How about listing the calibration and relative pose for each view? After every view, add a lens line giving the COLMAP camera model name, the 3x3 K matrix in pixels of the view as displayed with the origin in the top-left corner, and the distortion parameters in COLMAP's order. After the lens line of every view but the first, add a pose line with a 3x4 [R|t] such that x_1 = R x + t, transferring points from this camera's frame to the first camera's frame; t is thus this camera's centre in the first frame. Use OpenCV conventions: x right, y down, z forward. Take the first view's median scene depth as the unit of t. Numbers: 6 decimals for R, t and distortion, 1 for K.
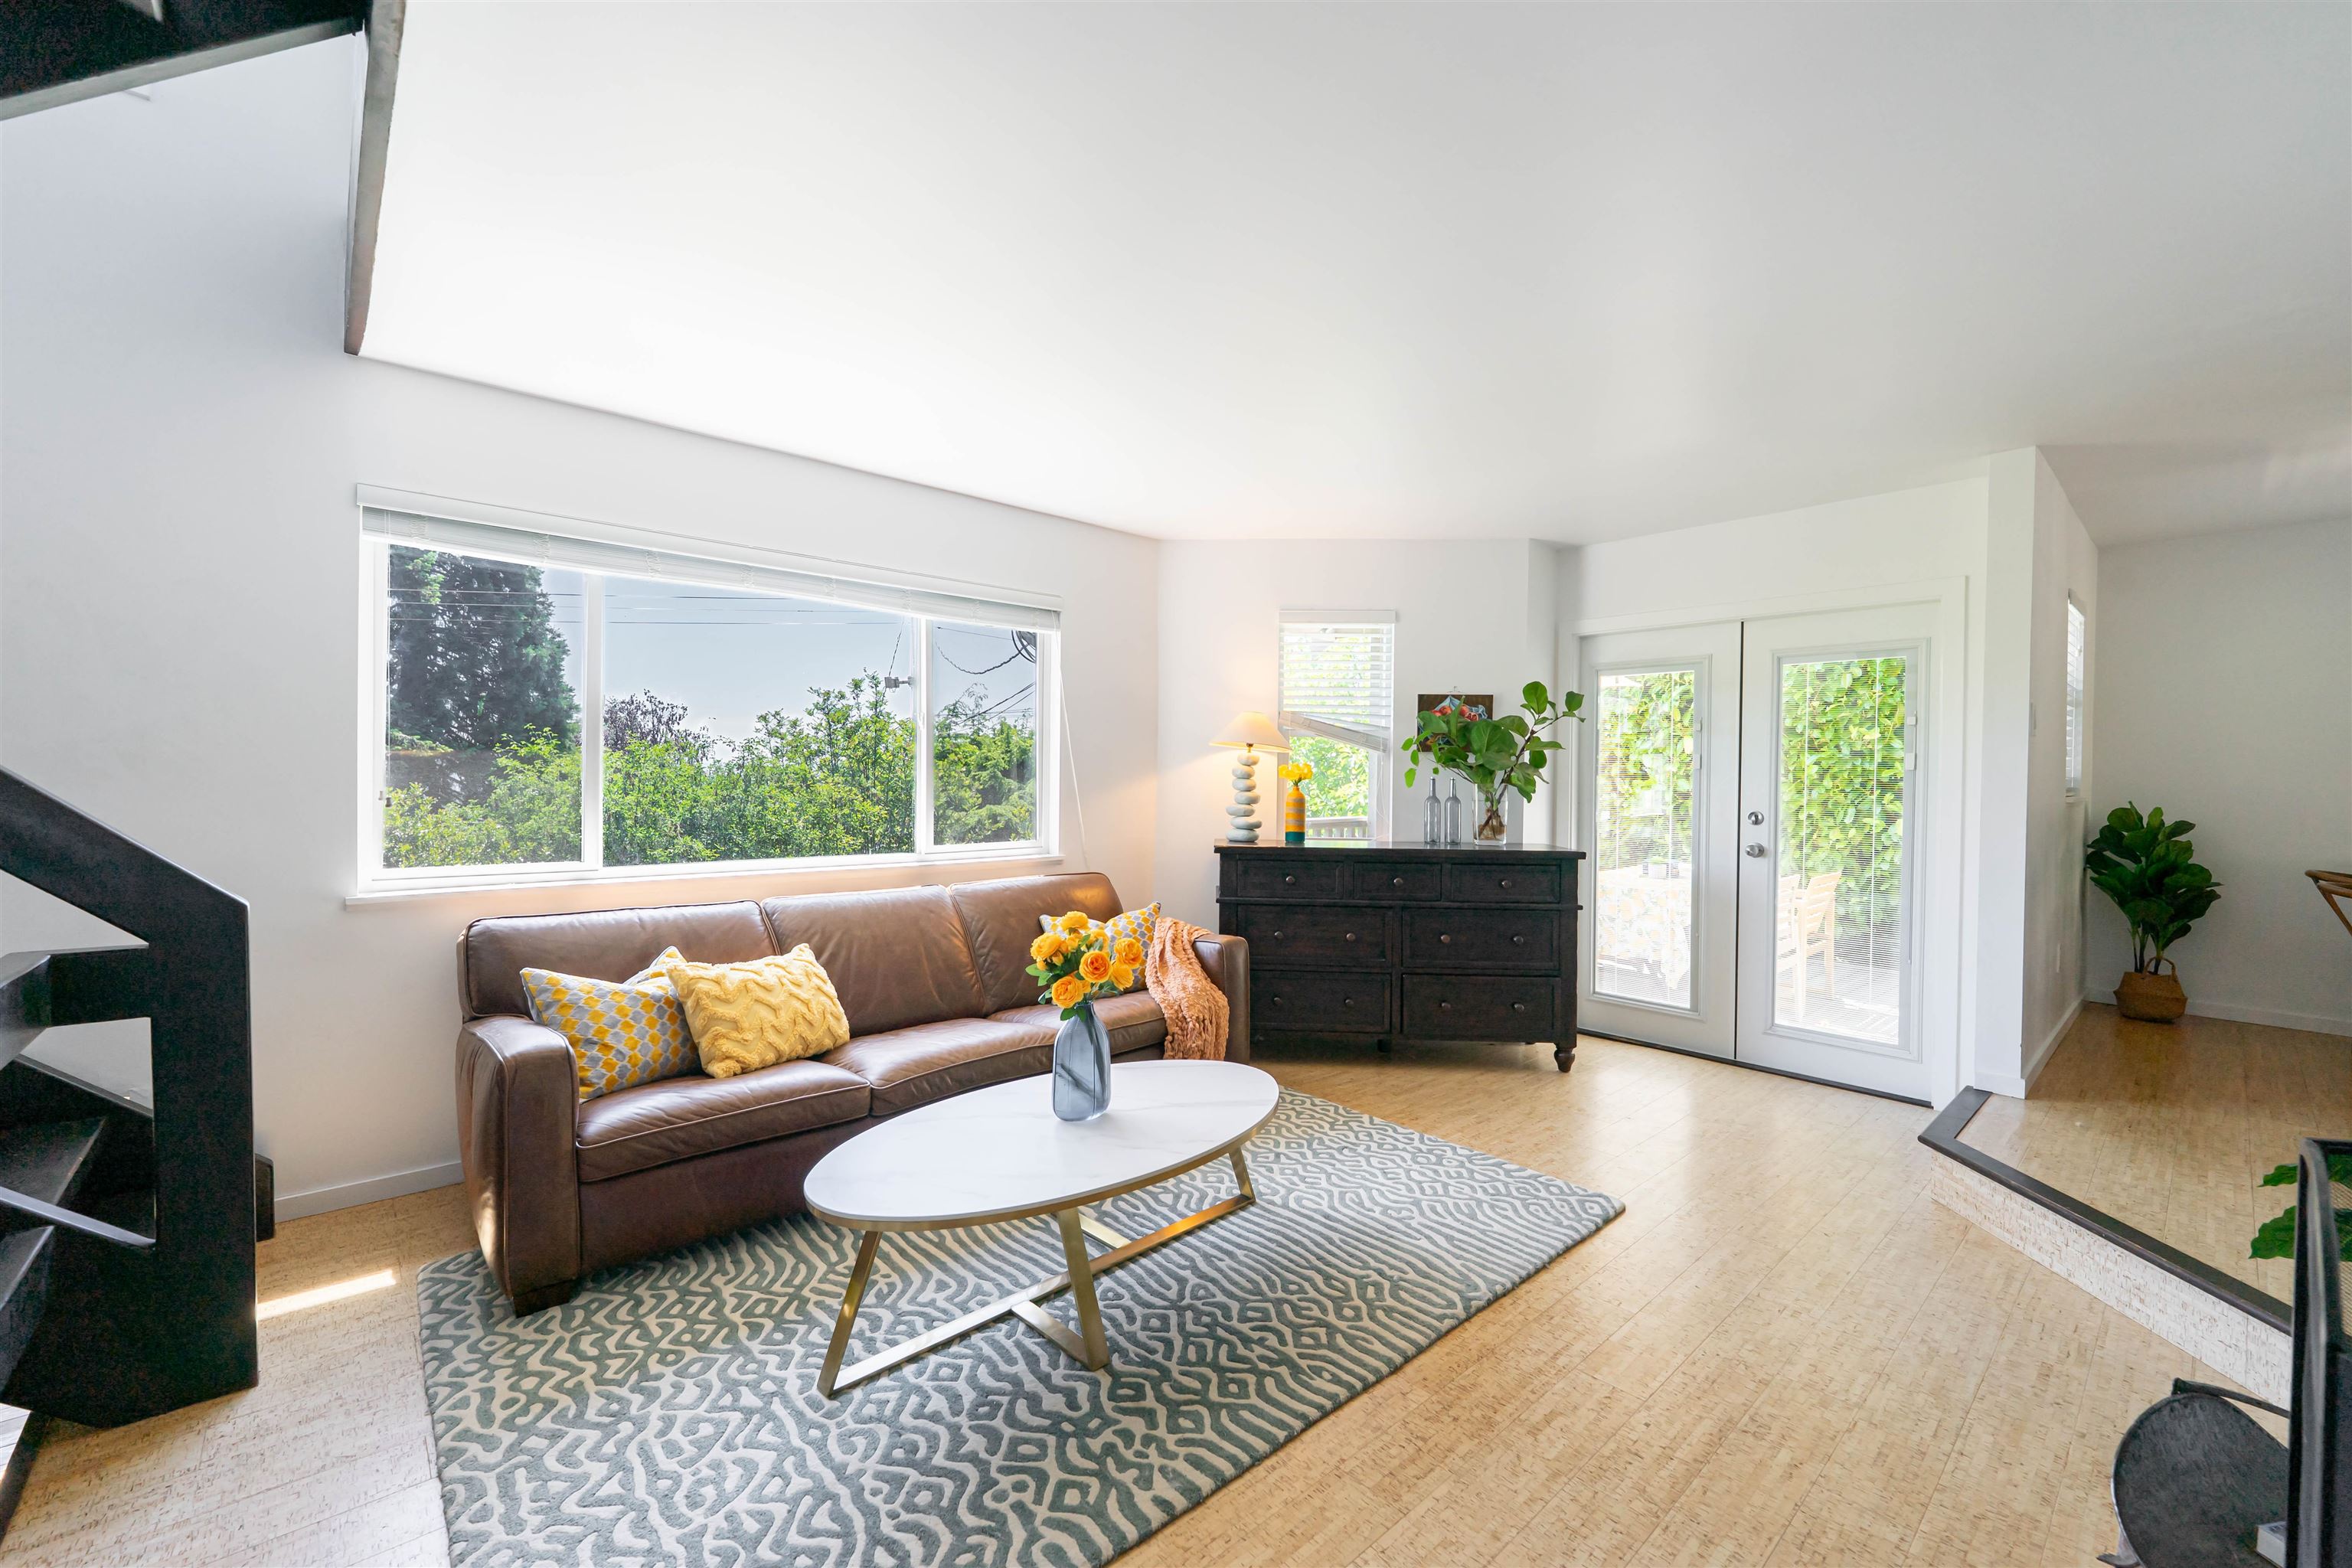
lens RADIAL K [[944.2, 0, 1175.1], [0, 944.2, 783.1], [0, 0, 1]] dist [0.000872, -0.000216]
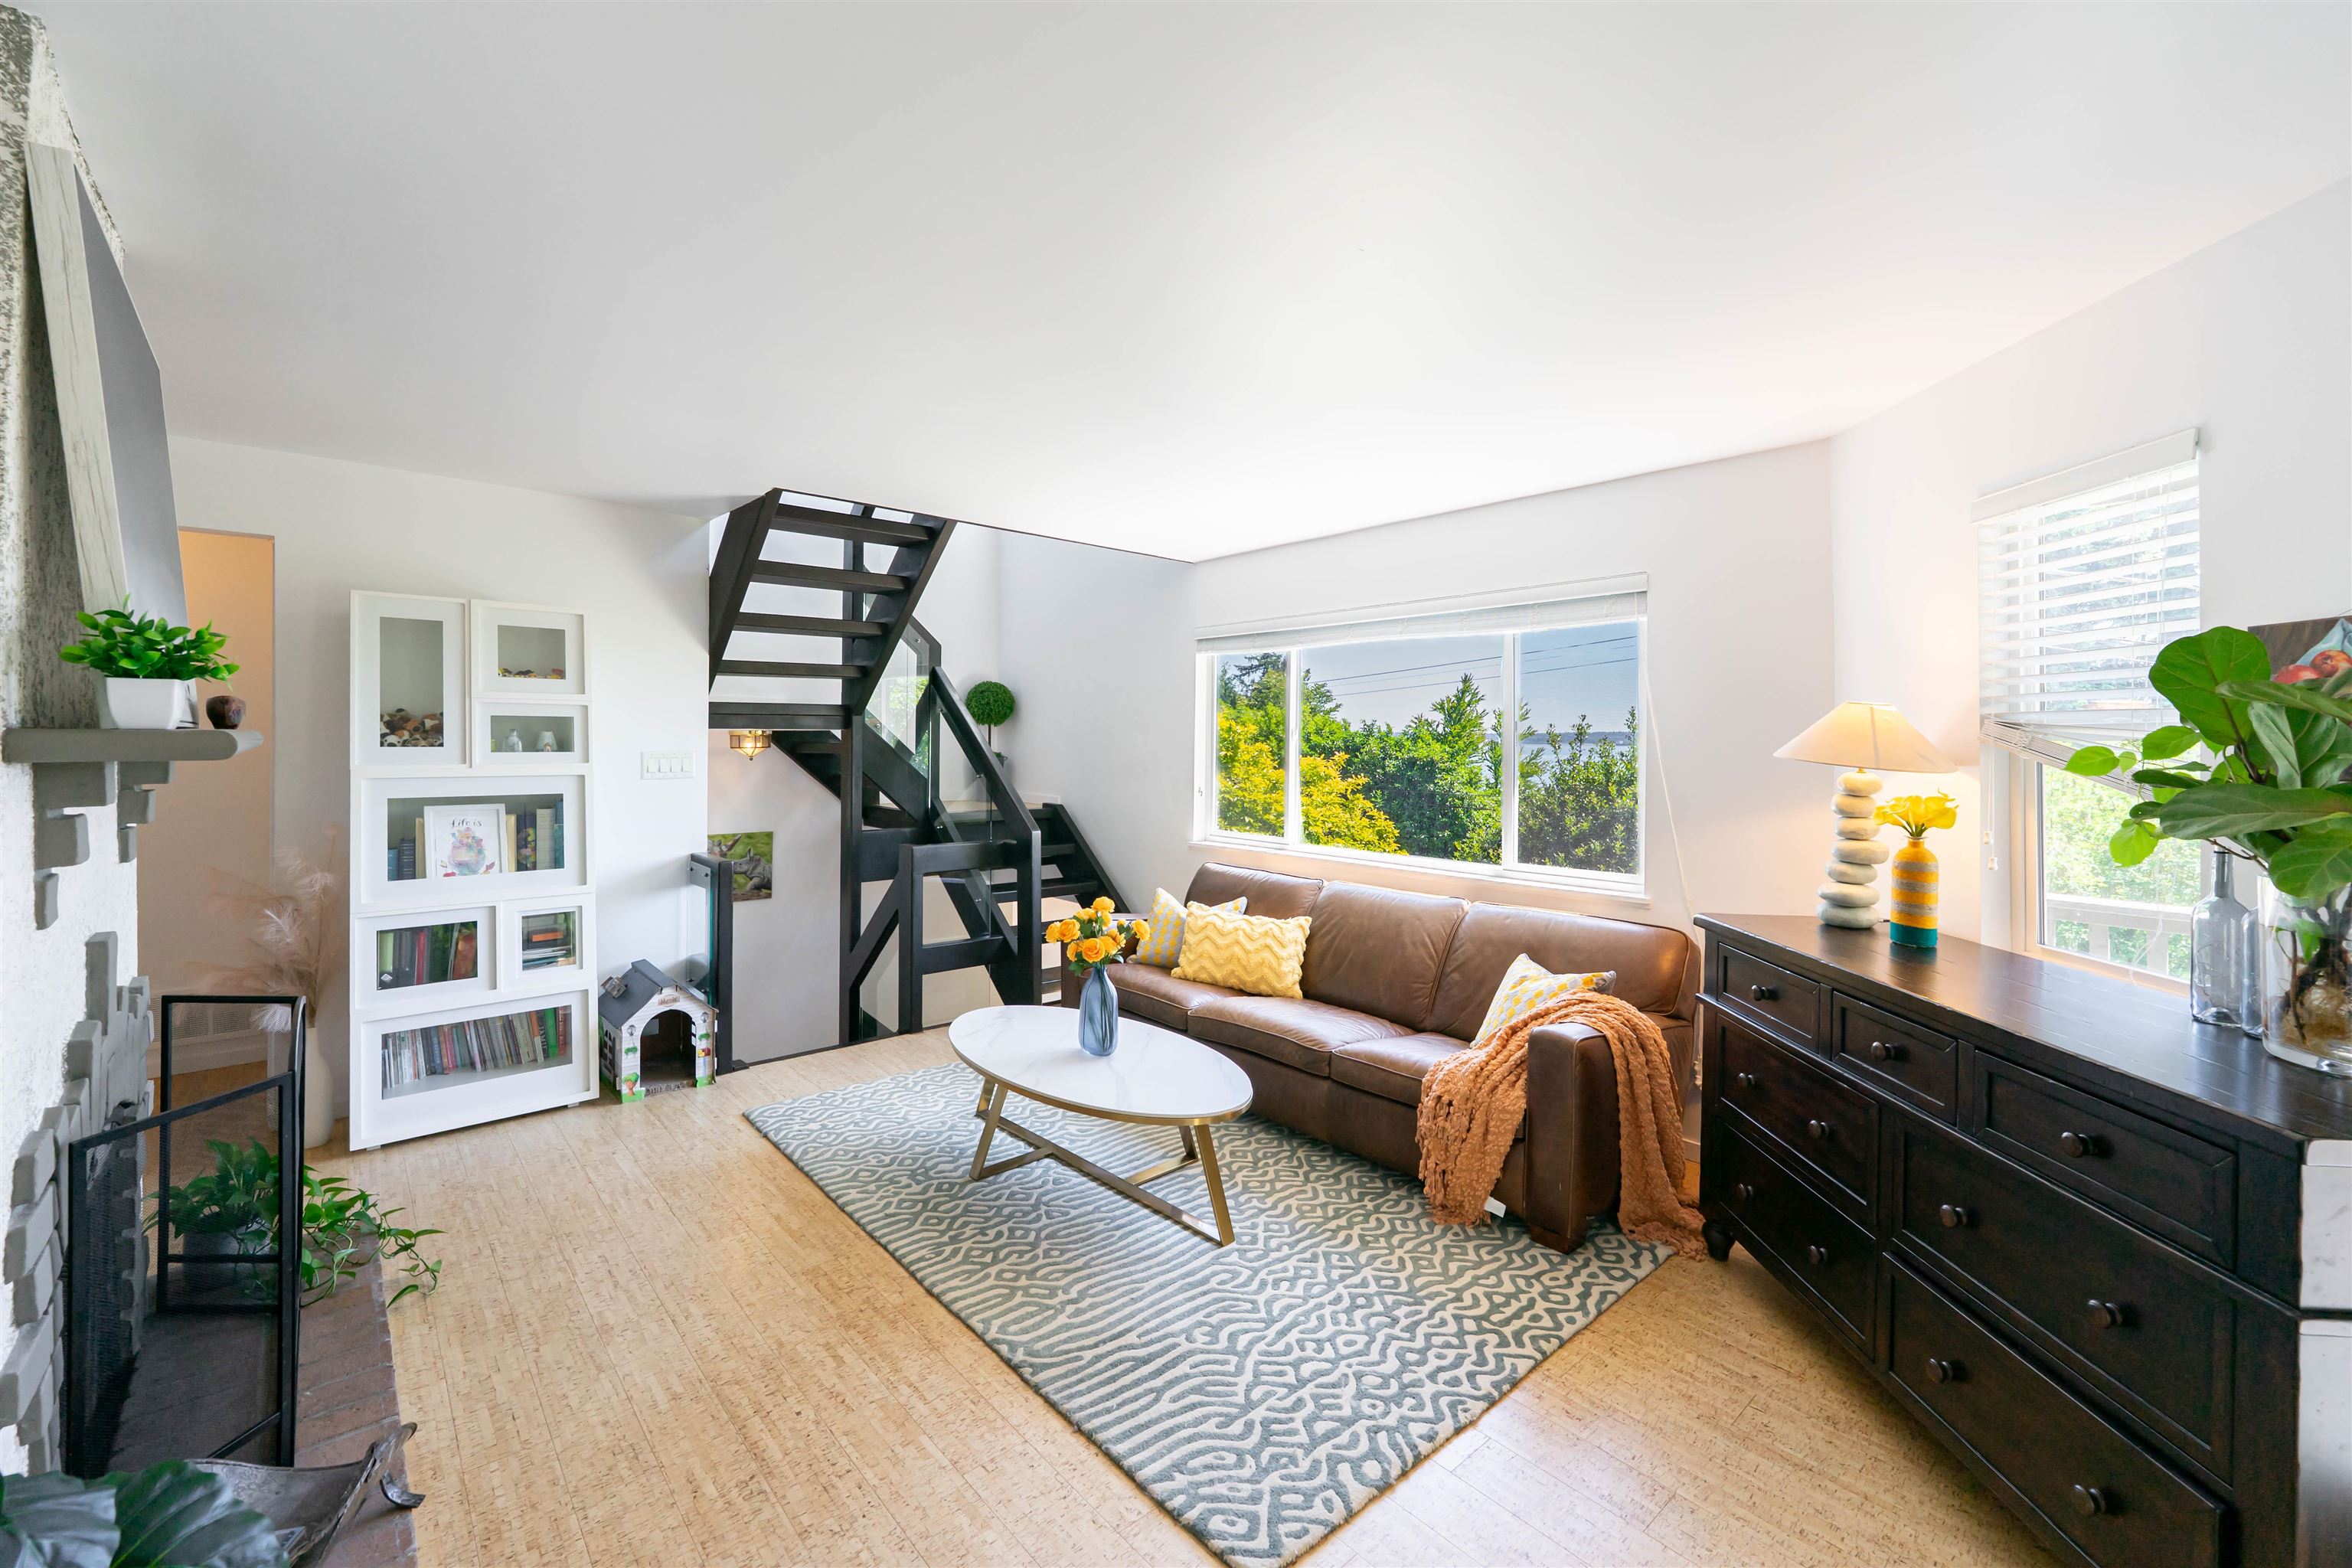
lens RADIAL K [[963.0, 0, 1179.3], [0, 963.0, 739.8], [0, 0, 1]] dist [0.000337, -0.000100]
pose [[0.000262, -0.015326, -0.999883, 1.023767], [-0.020171, 0.999679, -0.015328, -0.053627], [0.999797, 0.020172, -0.000047, 0.901327]]
